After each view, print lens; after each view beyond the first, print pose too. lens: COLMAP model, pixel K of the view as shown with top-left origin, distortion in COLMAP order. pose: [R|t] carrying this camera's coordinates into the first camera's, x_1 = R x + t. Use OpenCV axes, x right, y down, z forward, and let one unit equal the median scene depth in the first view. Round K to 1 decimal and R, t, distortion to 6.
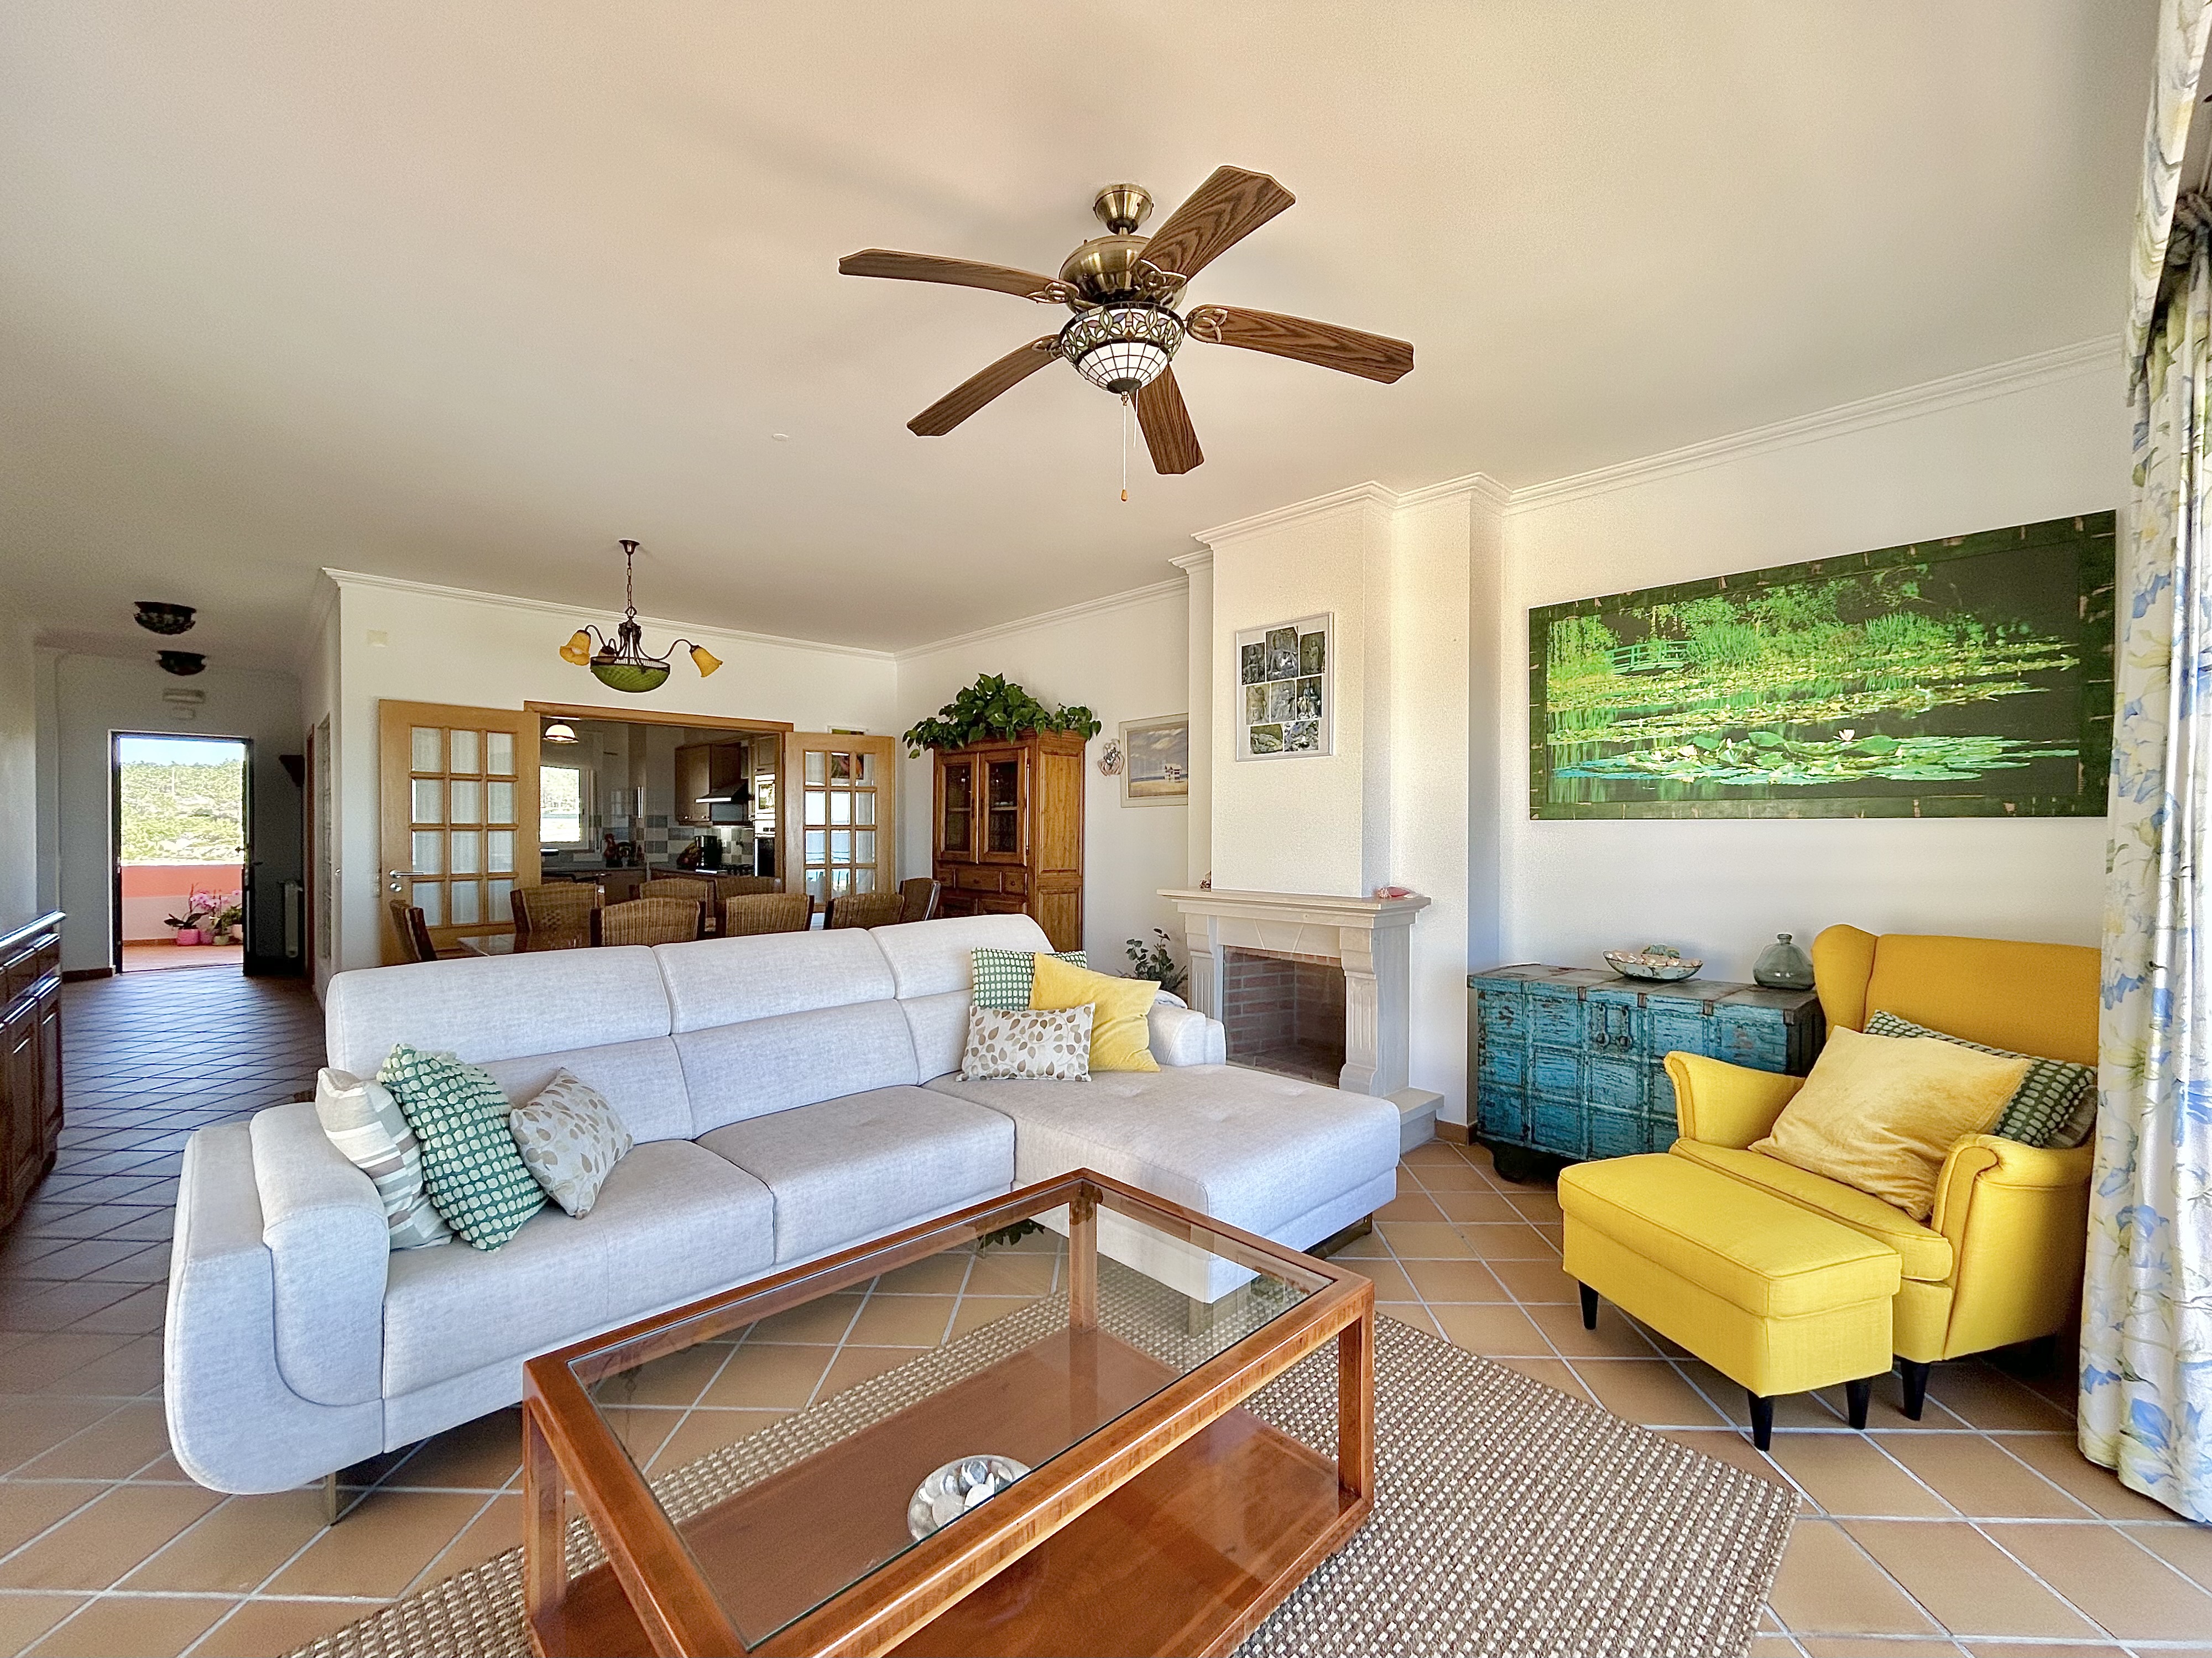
lens RADIAL K [[902.6, 0, 1097.4], [0, 902.6, 830.9], [0, 0, 1]] dist [-0.002547, -0.000746]
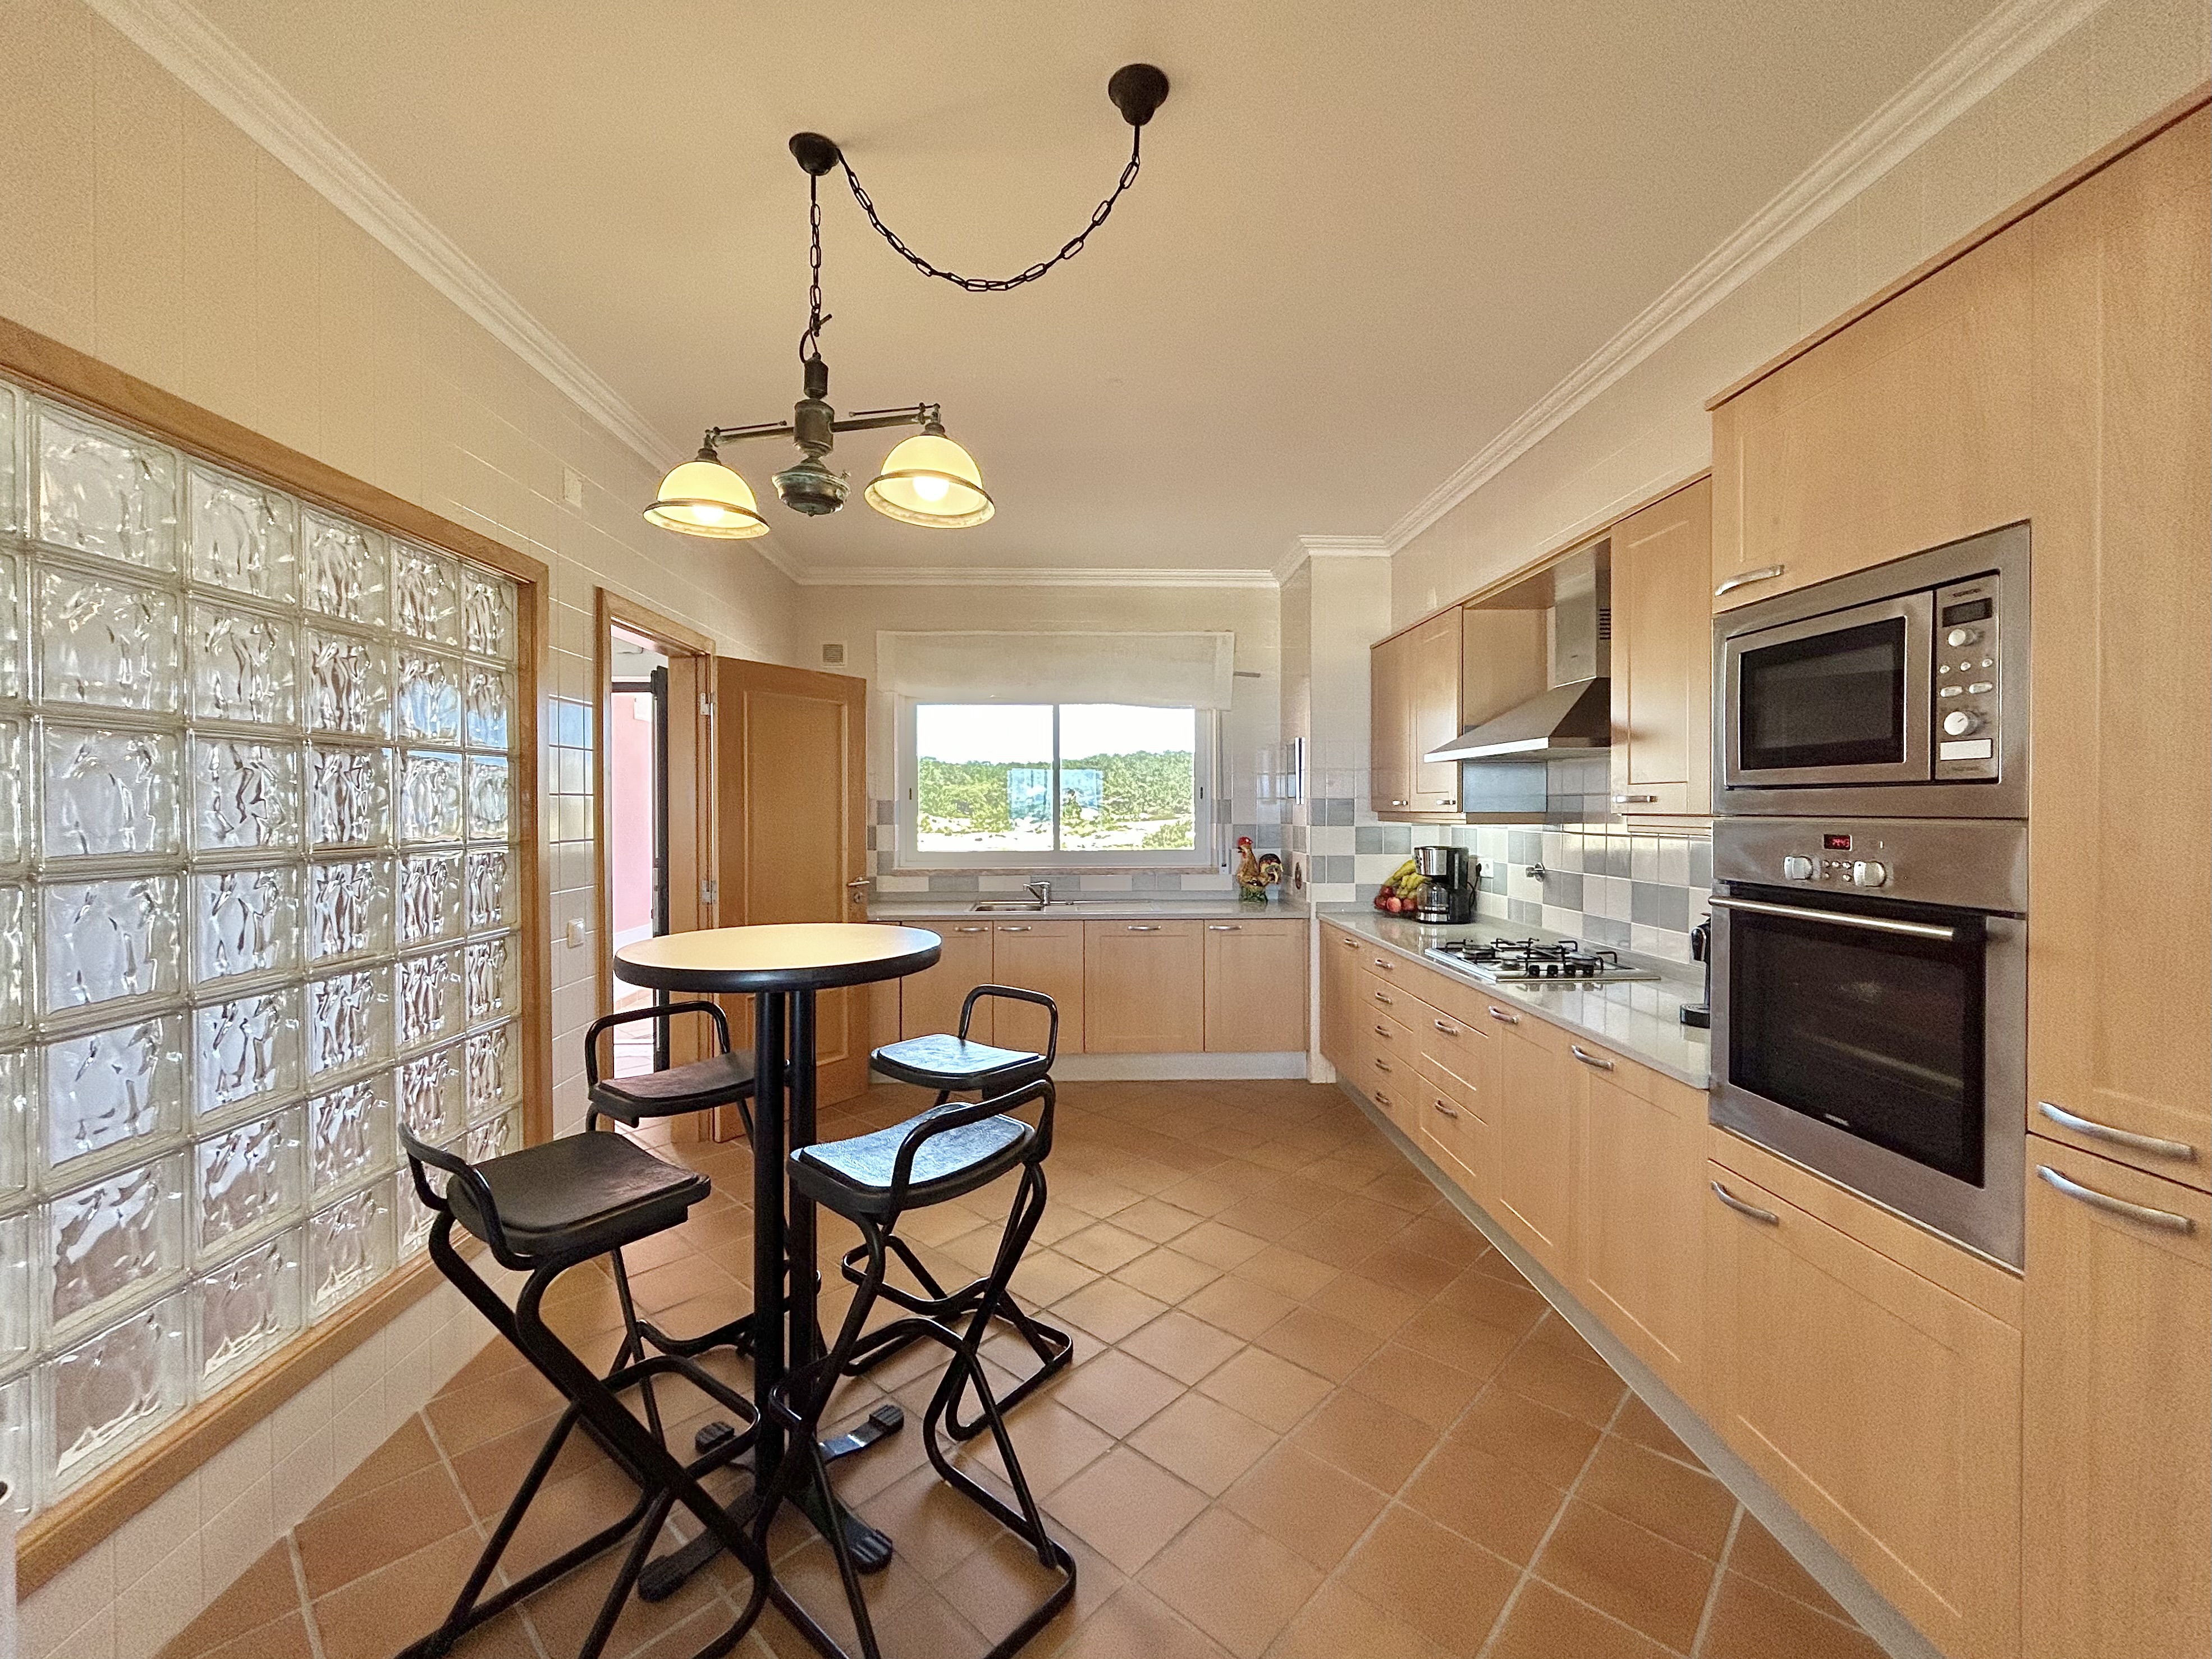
lens RADIAL K [[917.7, 0, 1106.5], [0, 917.7, 816.6], [0, 0, 1]] dist [-0.002361, 0.000046]
pose [[0.750544, 0.004513, -0.660805, -0.785278], [-0.000920, 0.999983, 0.005784, -0.031284], [0.660820, -0.003733, 0.750536, 1.689547]]
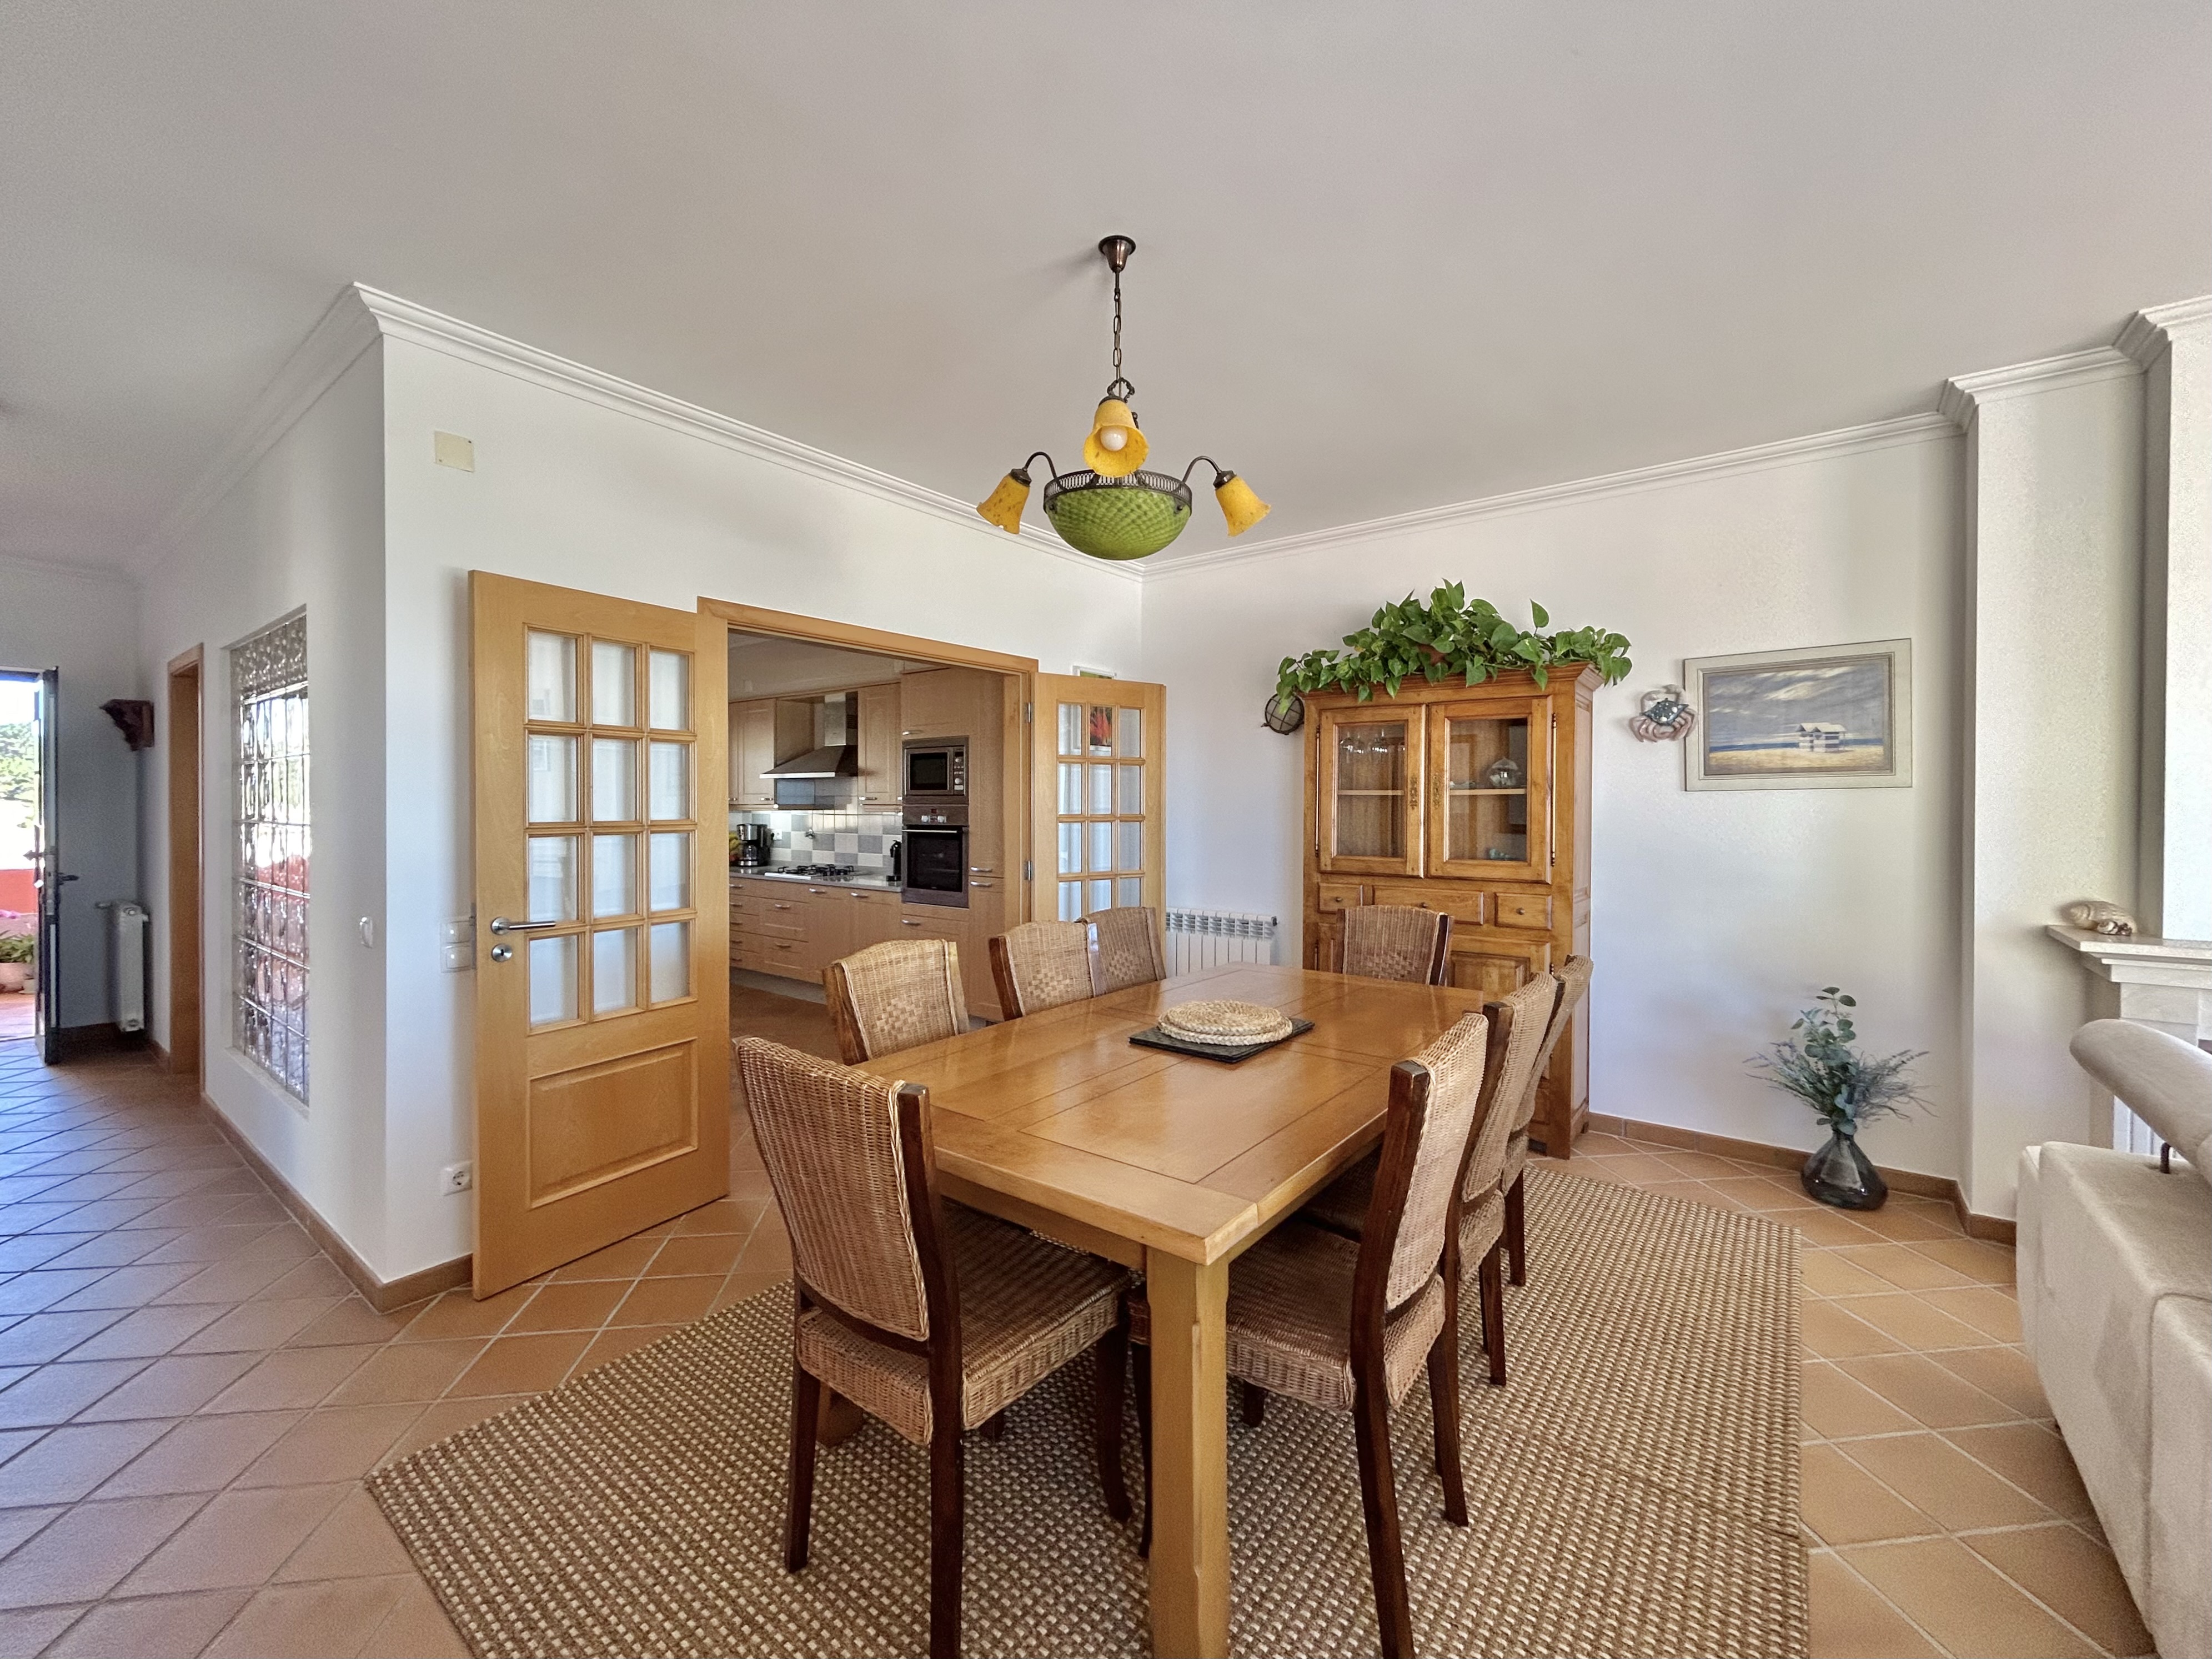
lens RADIAL K [[917.8, 0, 1106.5], [0, 917.8, 816.6], [0, 0, 1]] dist [-0.002361, 0.000046]
pose [[0.989127, -0.002889, 0.147035, -0.751865], [0.001279, 0.999938, 0.011037, -0.024404], [-0.147058, -0.010729, 0.989070, 0.648038]]
